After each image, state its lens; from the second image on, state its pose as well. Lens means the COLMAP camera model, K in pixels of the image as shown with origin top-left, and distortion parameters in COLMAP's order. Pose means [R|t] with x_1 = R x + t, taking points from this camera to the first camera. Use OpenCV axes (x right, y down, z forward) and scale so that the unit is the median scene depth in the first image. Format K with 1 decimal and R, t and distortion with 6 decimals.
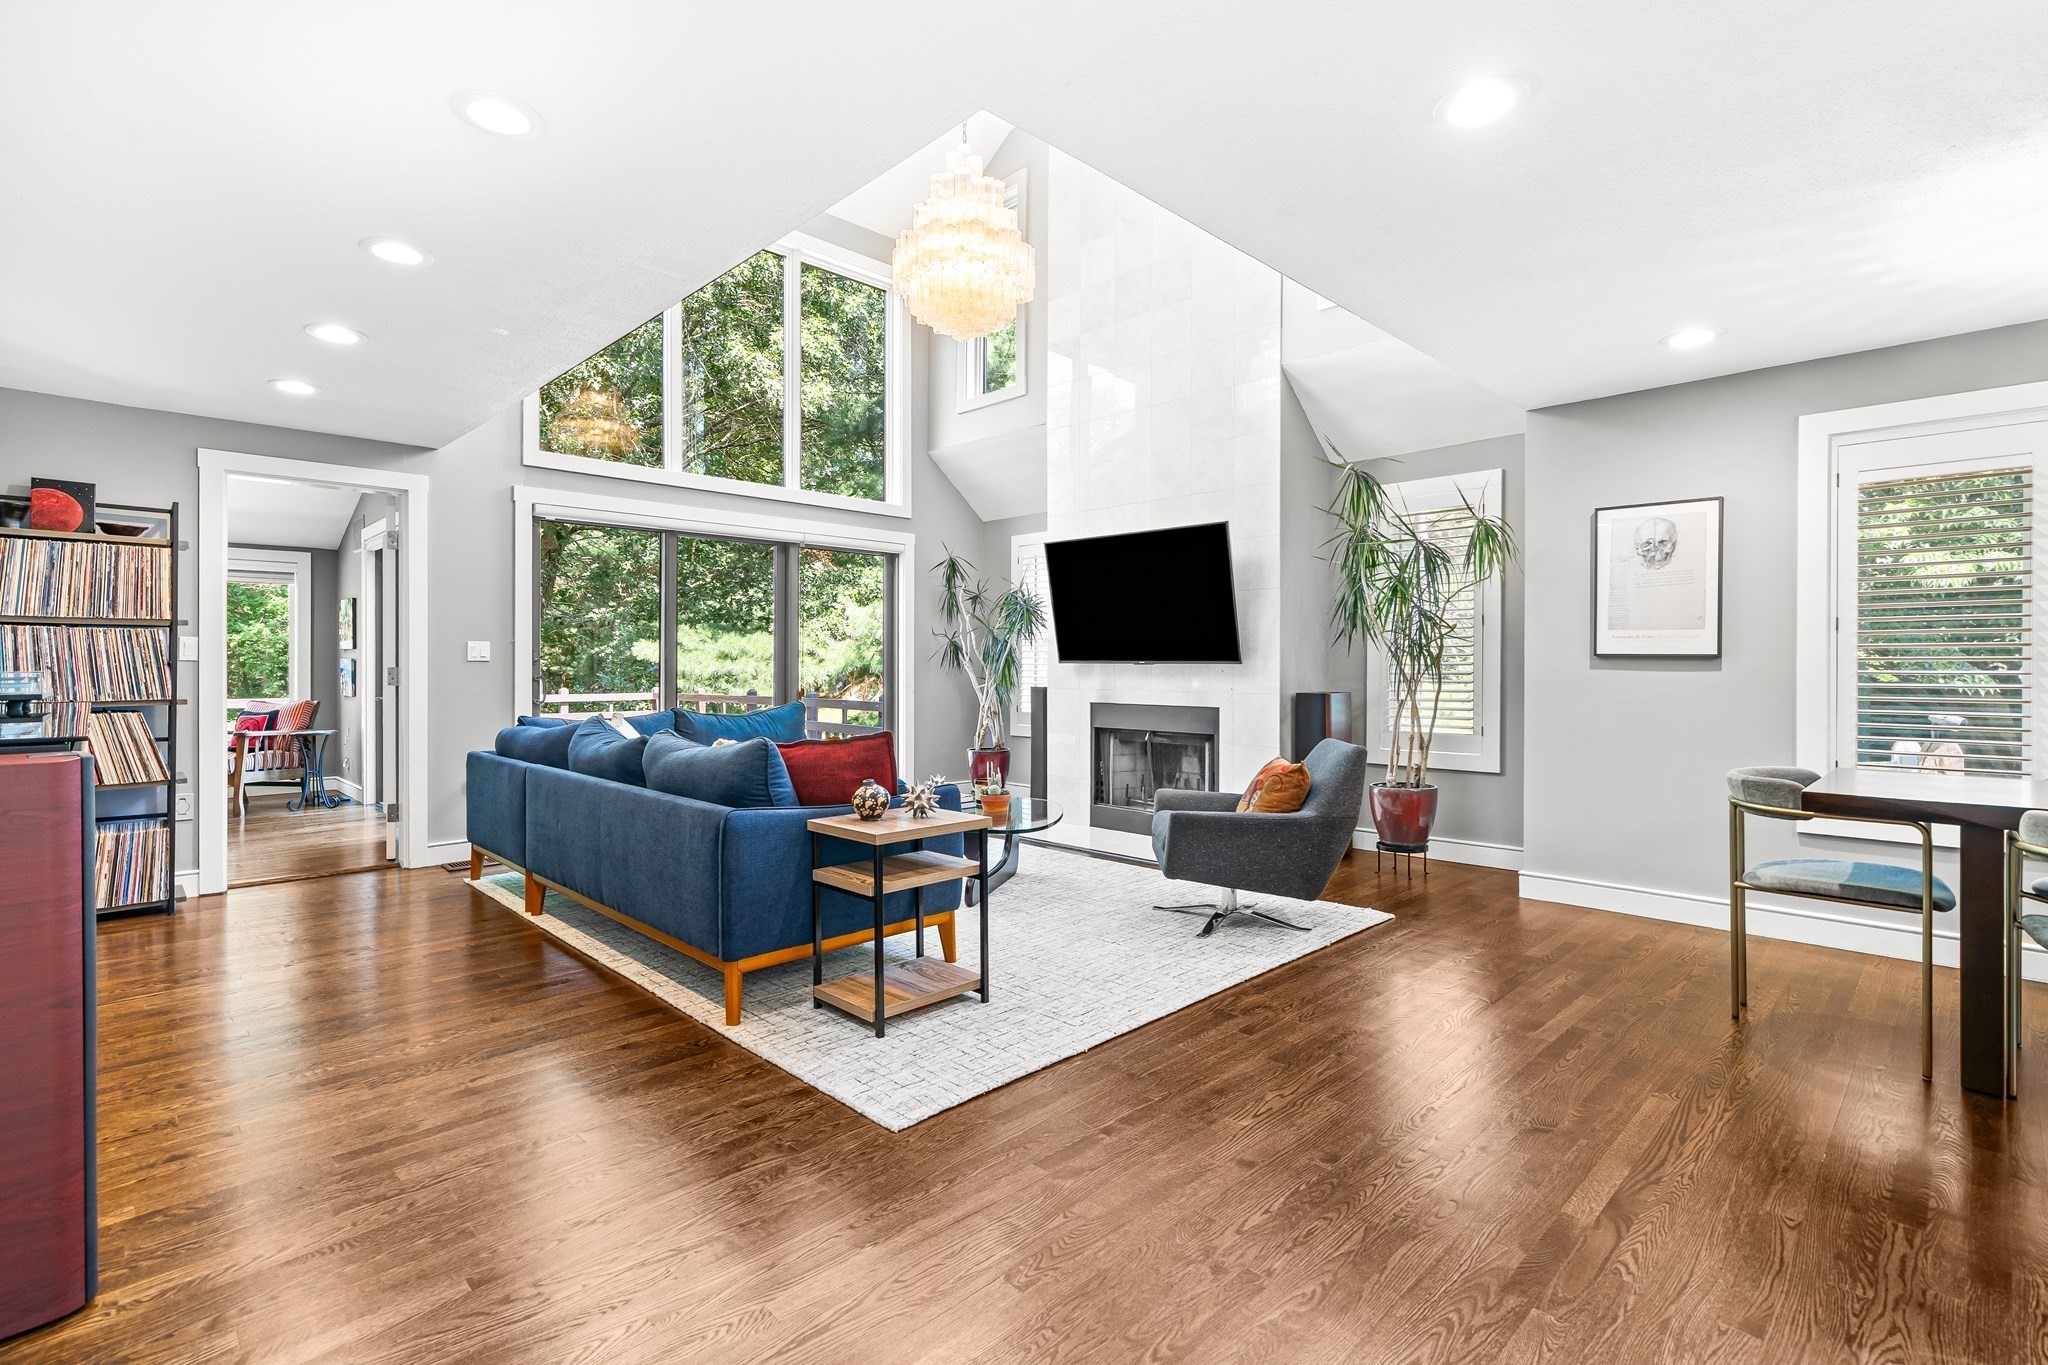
lens RADIAL K [[949.9, 0, 1021.2], [0, 949.9, 665.1], [0, 0, 1]] dist [0.001839, 0.000103]
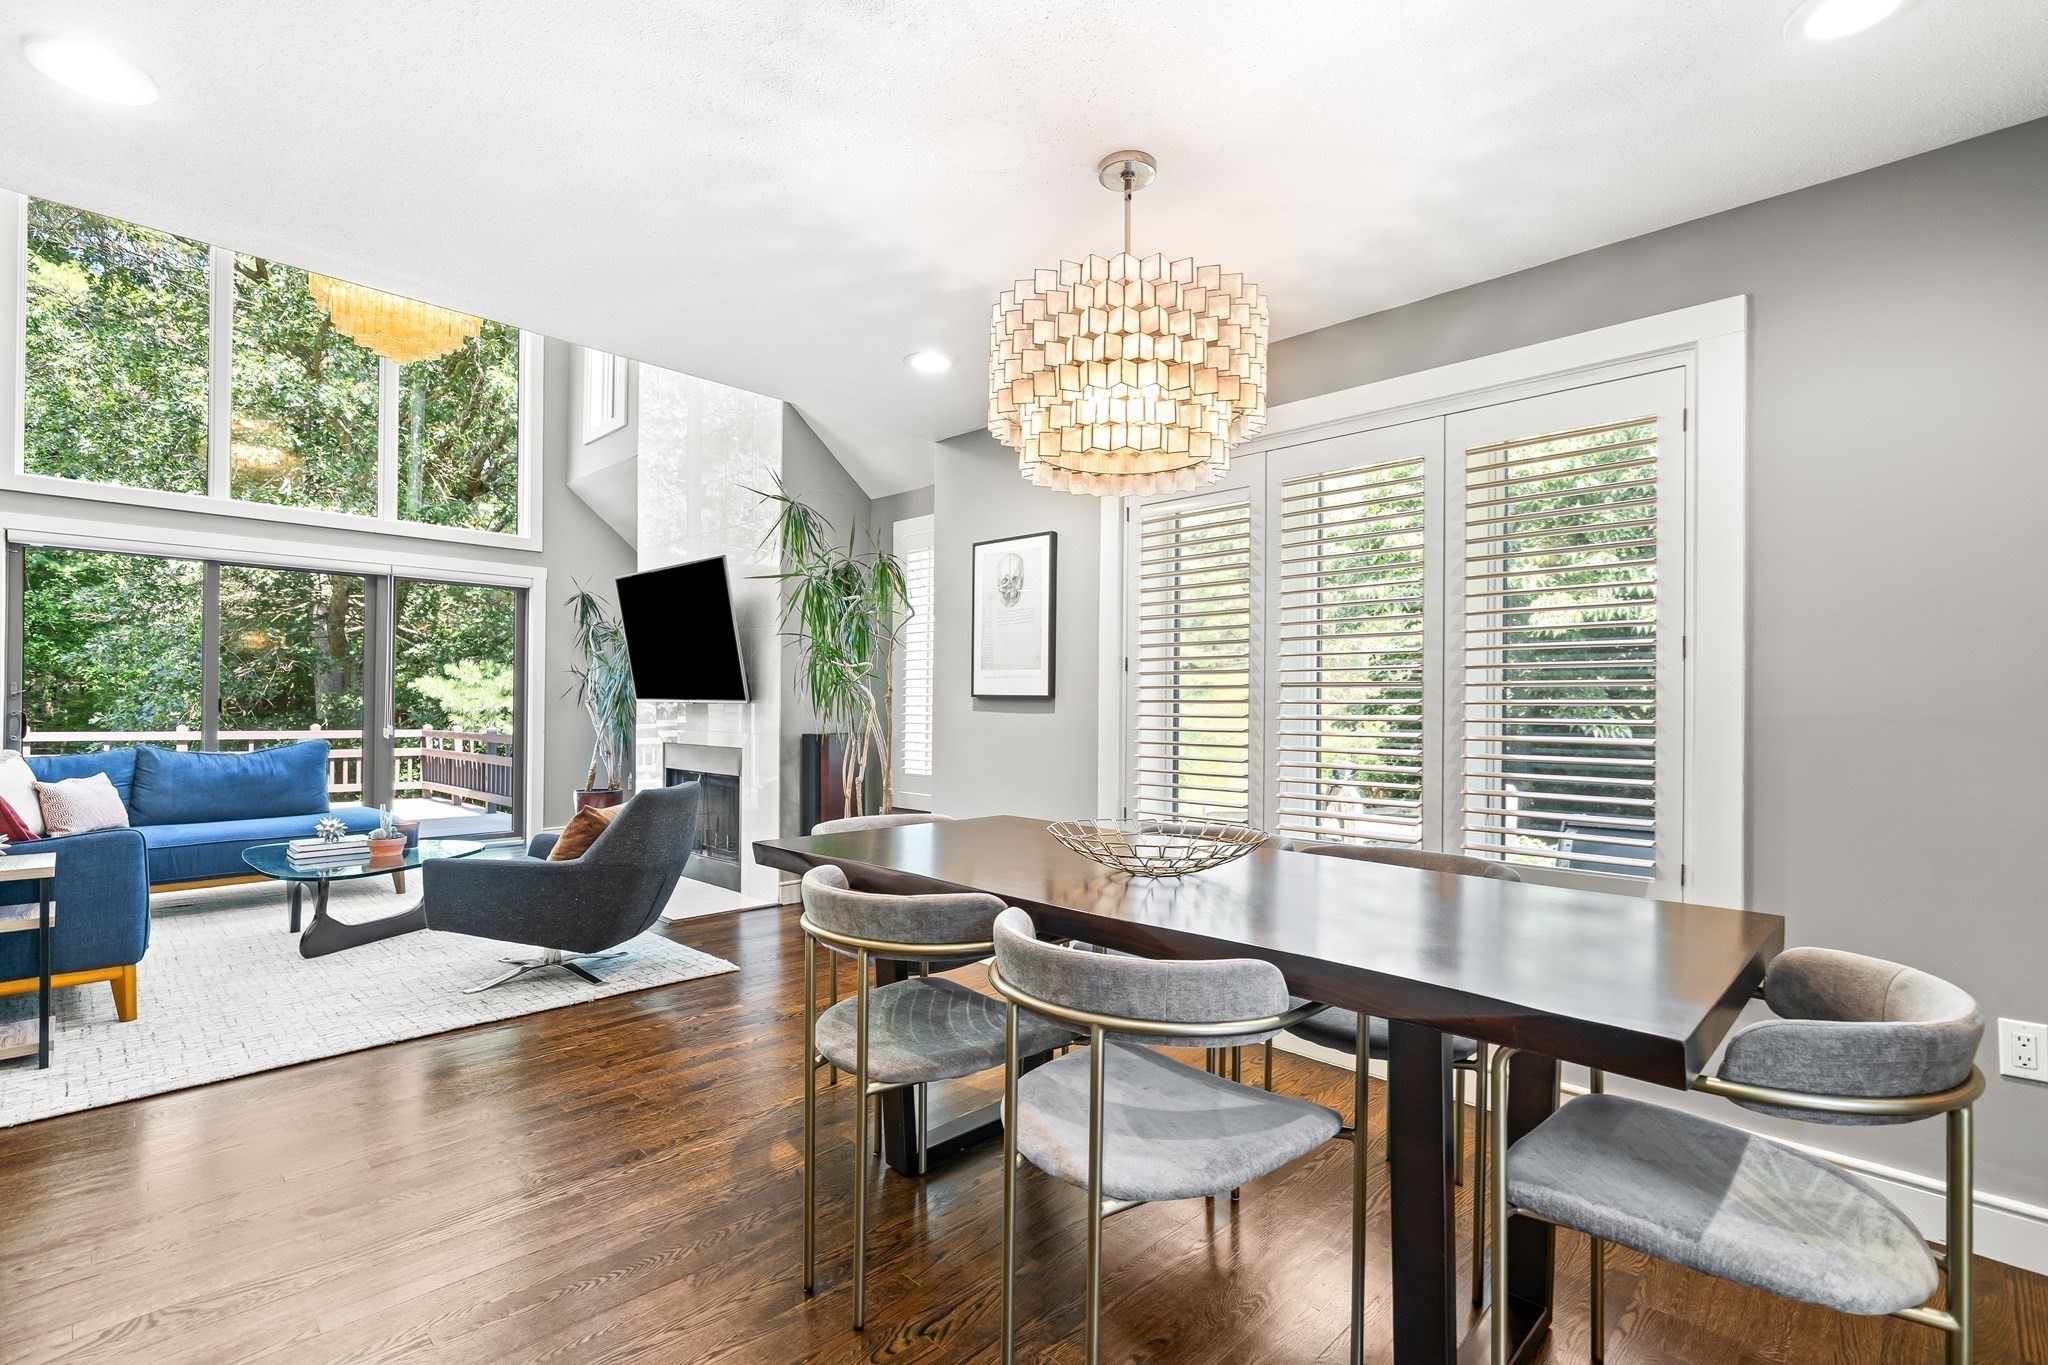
lens RADIAL K [[949.9, 0, 1026.2], [0, 949.9, 693.9], [0, 0, 1]] dist [0.001839, 0.000103]
pose [[0.999681, 0.008025, 0.023962, 0.491972], [-0.007712, 0.999884, -0.013113, -0.000413], [-0.024065, 0.012924, 0.999627, 0.029359]]
